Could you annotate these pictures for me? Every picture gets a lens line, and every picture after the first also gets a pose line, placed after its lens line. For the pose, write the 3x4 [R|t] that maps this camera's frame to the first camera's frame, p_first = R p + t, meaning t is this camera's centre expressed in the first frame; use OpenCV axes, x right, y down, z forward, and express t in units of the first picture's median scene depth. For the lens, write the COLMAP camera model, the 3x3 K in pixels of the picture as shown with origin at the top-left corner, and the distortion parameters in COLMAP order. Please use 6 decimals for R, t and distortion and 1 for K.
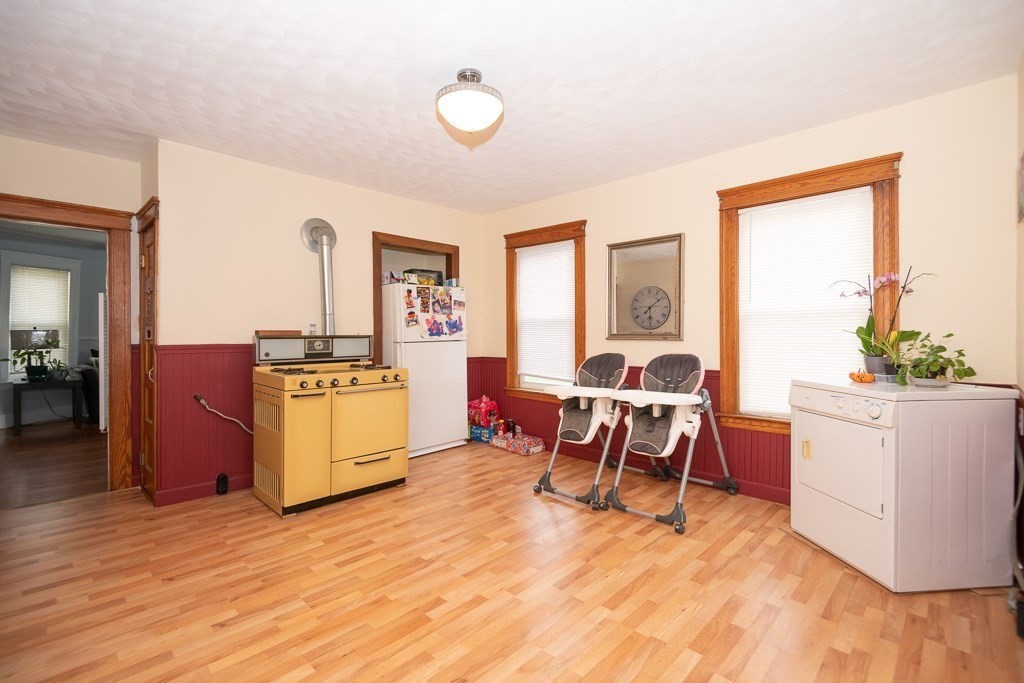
lens RADIAL K [[461.4, 0, 514.4], [0, 461.4, 337.2], [0, 0, 1]] dist [0.030854, -0.024711]
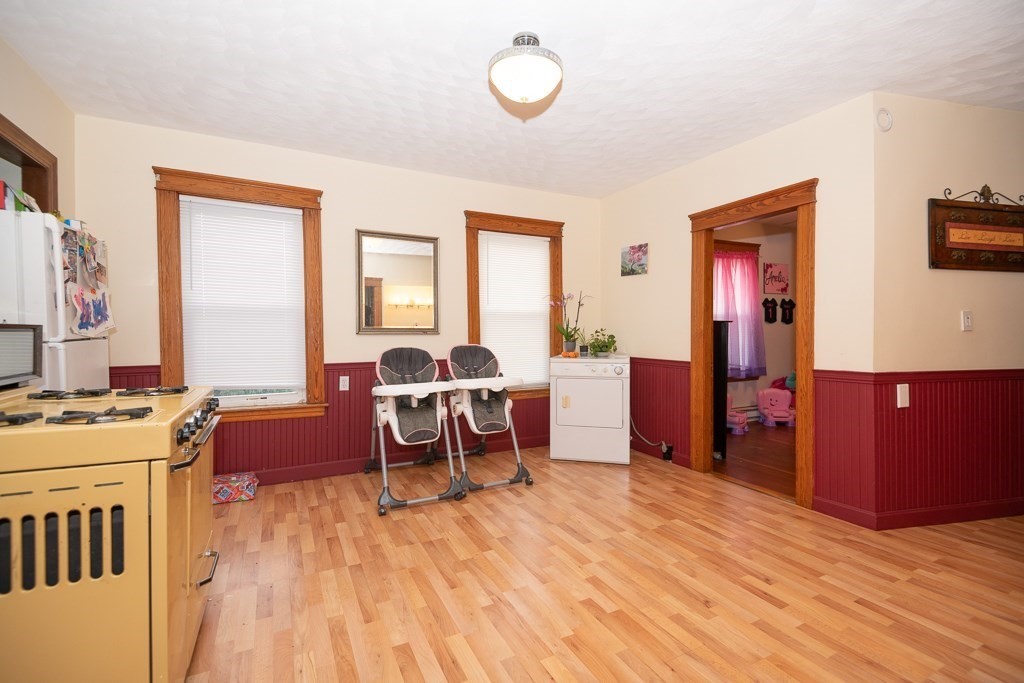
lens RADIAL K [[461.4, 0, 514.4], [0, 461.4, 337.2], [0, 0, 1]] dist [0.030854, -0.024711]
pose [[0.317560, -0.008773, 0.948198, -0.746985], [0.007075, 0.999951, 0.006883, 0.009582], [-0.948212, 0.004523, 0.317606, 0.562343]]
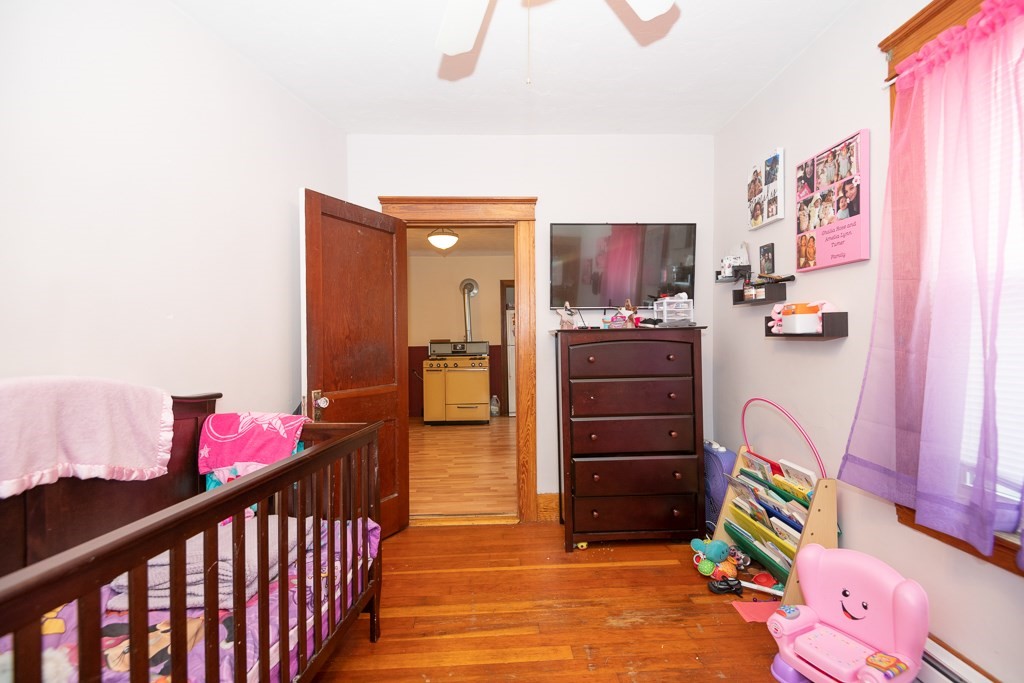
lens RADIAL K [[461.4, 0, 514.4], [0, 461.4, 337.2], [0, 0, 1]] dist [0.030854, -0.024711]
pose [[0.733225, -0.005924, -0.679960, 1.276262], [0.008064, 0.999967, -0.000016, -0.025495], [0.679938, -0.005471, 0.733249, -0.301567]]
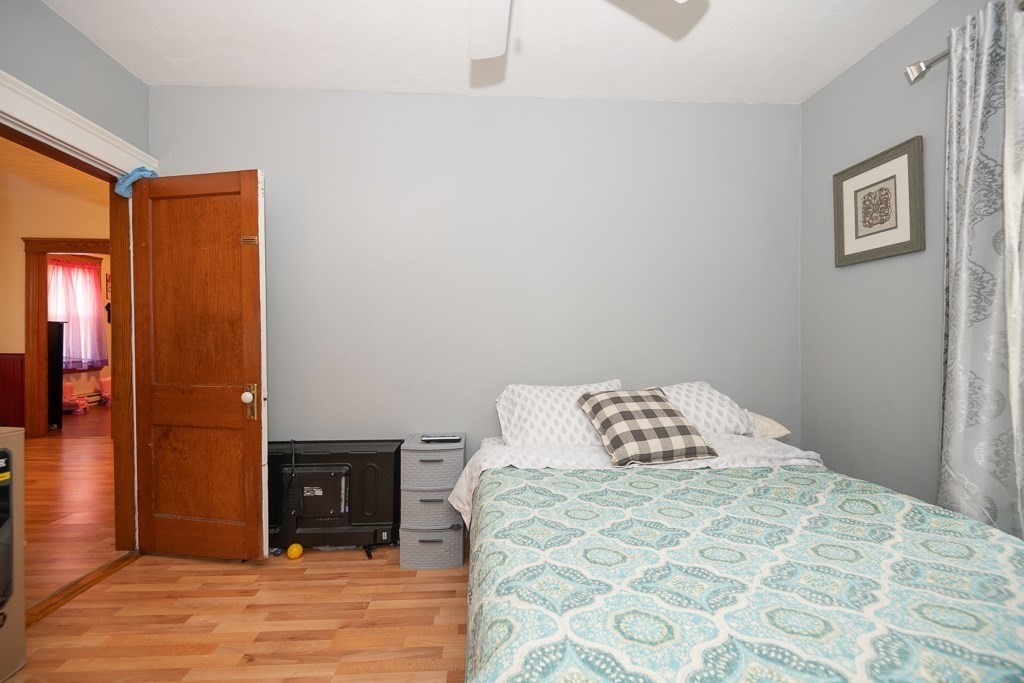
lens RADIAL K [[461.4, 0, 514.4], [0, 461.4, 337.2], [0, 0, 1]] dist [0.030854, -0.024711]
pose [[-0.744104, -0.007948, 0.668016, -1.709411], [0.001932, 0.999899, 0.014049, 0.012426], [-0.668061, 0.011744, -0.744014, 0.567410]]
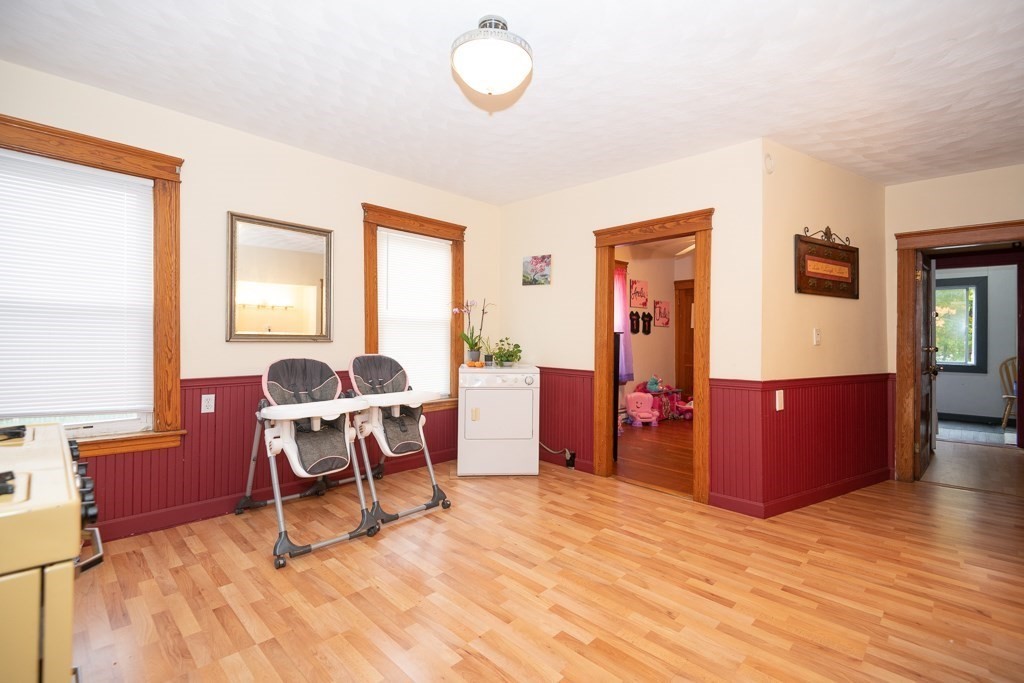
lens RADIAL K [[461.4, 0, 514.4], [0, 461.4, 337.2], [0, 0, 1]] dist [0.030854, -0.024711]
pose [[-0.002669, 0.002908, 0.999992, -0.709919], [-0.004733, 0.999985, -0.002920, -0.002545], [-0.999985, -0.004741, -0.002655, 0.736815]]
